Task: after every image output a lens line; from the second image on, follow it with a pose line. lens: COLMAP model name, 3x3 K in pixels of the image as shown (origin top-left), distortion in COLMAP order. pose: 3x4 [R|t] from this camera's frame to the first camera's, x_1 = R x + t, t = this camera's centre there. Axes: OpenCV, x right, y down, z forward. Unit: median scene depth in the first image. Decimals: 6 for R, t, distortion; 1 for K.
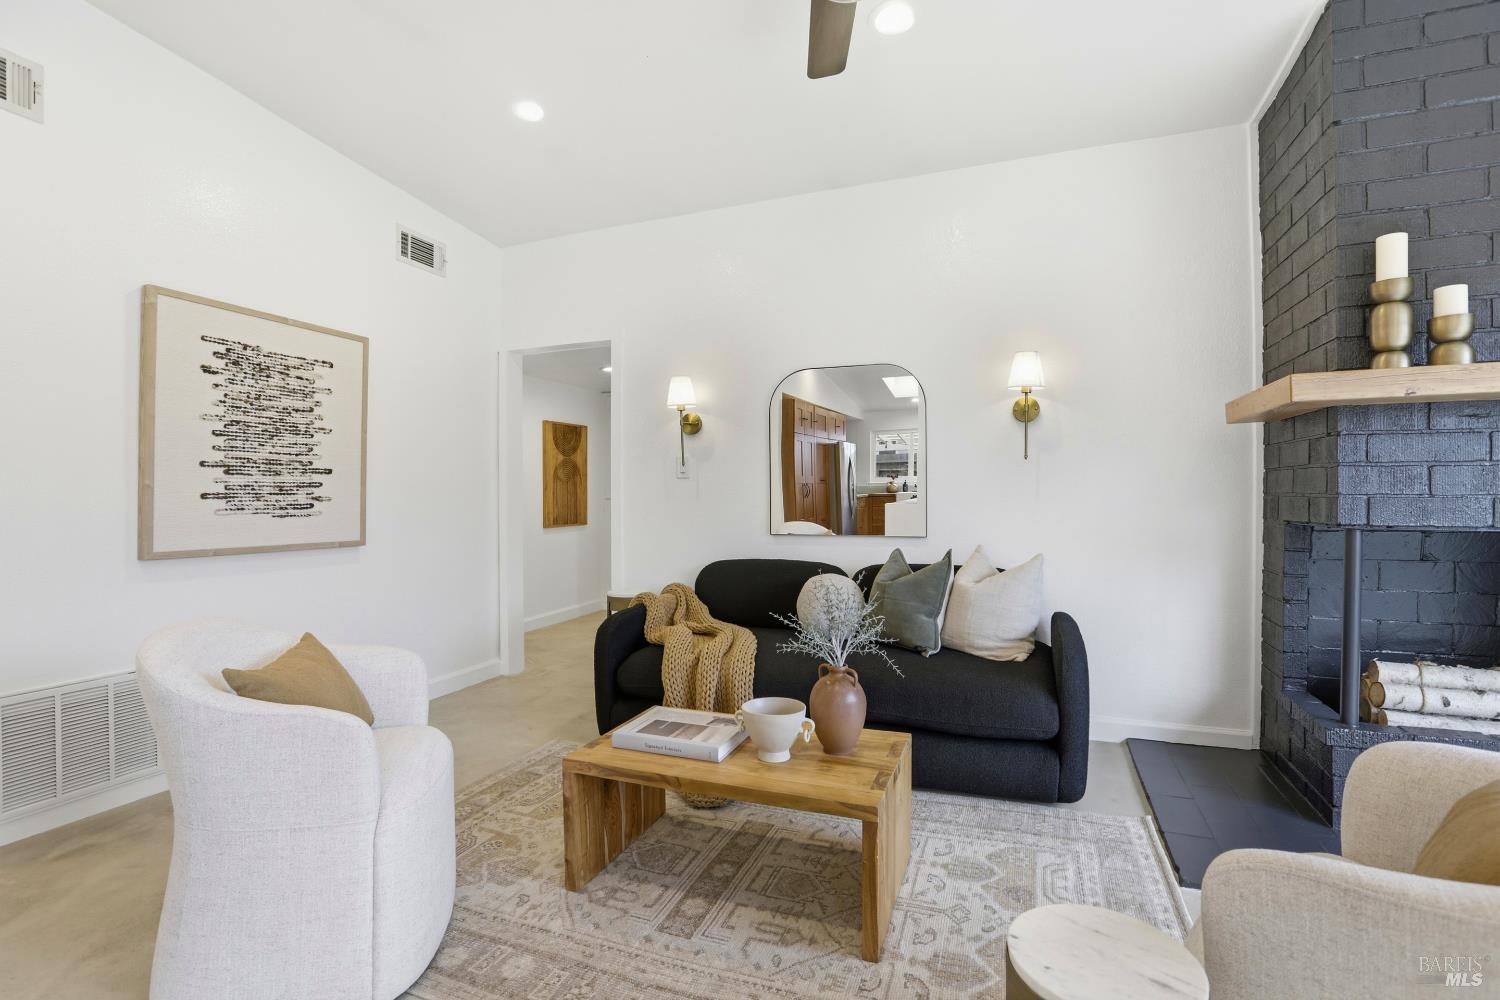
lens RADIAL K [[731.1, 0, 750.0], [0, 731.1, 500.0], [0, 0, 1]] dist [0.000267, -0.000126]
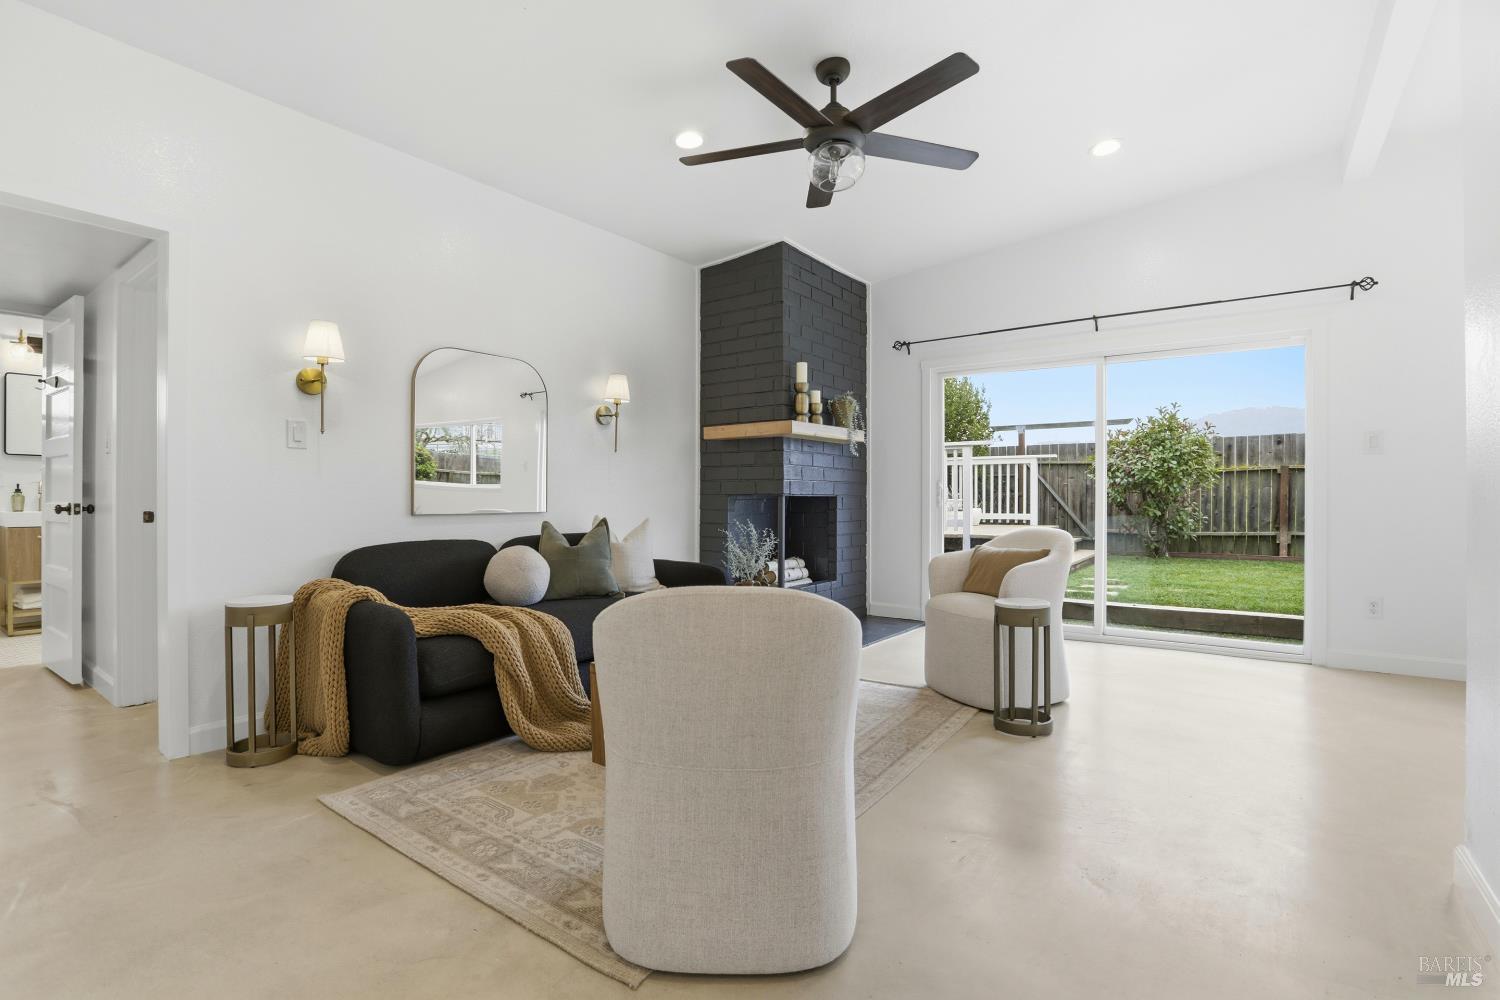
lens RADIAL K [[696.7, 0, 750.0], [0, 696.7, 500.0], [0, 0, 1]] dist [-0.000383, -0.000052]
pose [[0.266665, -0.006152, 0.963770, -1.190622], [0.007566, 0.999962, 0.004290, 0.045299], [-0.963759, 0.006148, 0.266702, 0.579125]]
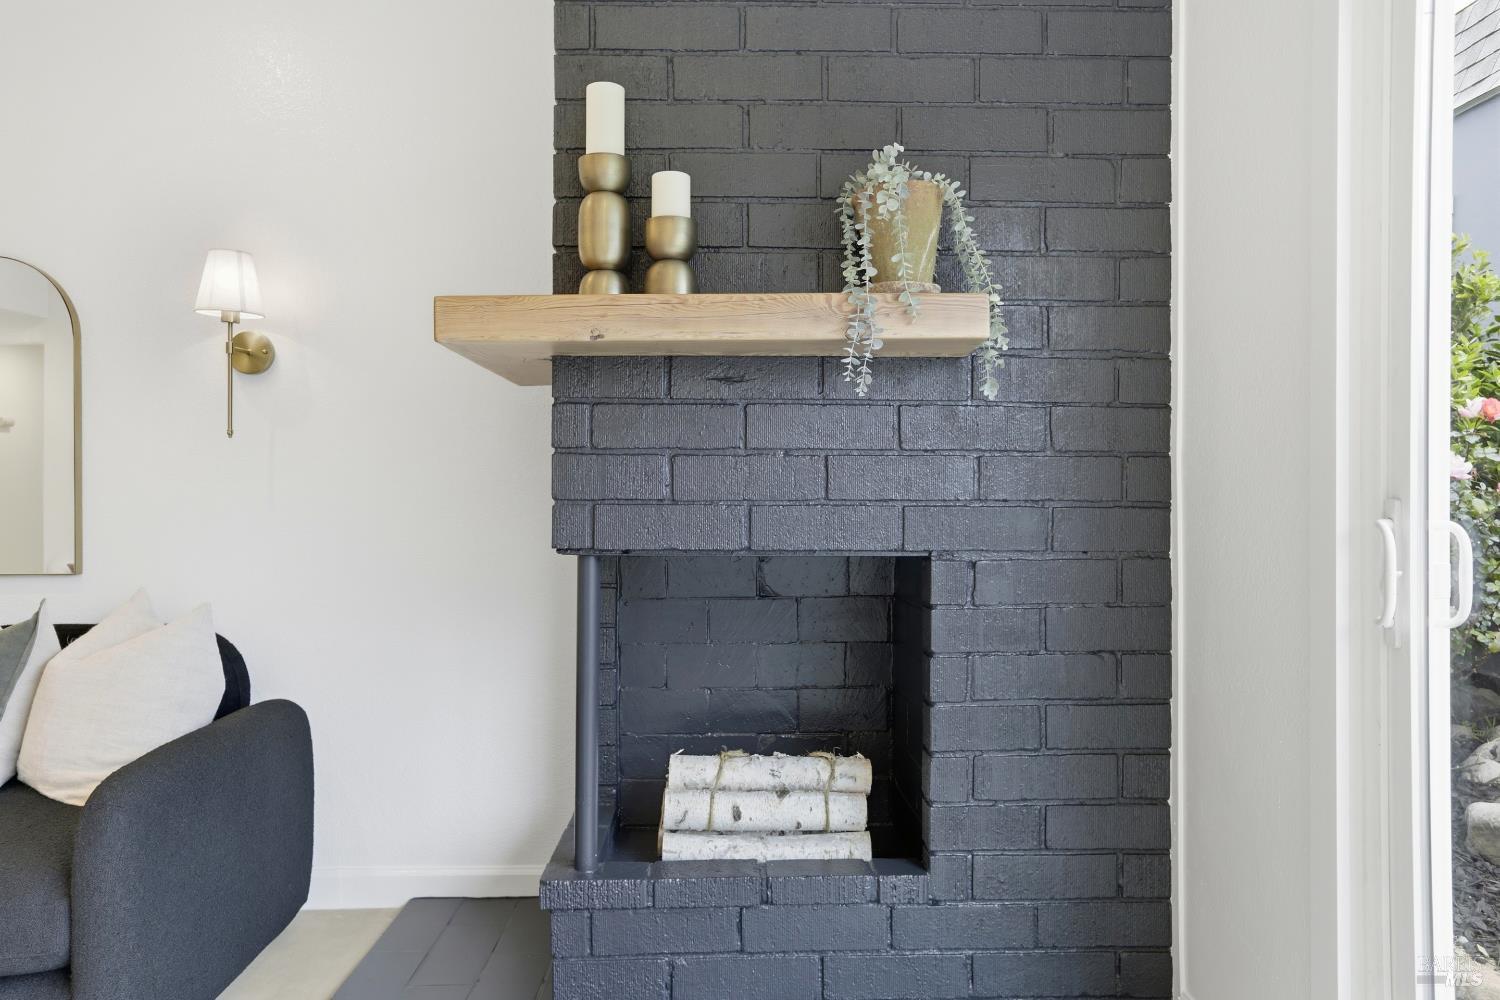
lens RADIAL K [[1033.5, 0, 750.0], [0, 1033.5, 500.0], [0, 0, 1]] dist [-0.003124, 0.005175]
pose [[0.924036, 0.000155, 0.382305, 0.645364], [0.001817, 0.999987, -0.004795, -0.003188], [-0.382300, 0.005125, 0.924024, 0.137195]]
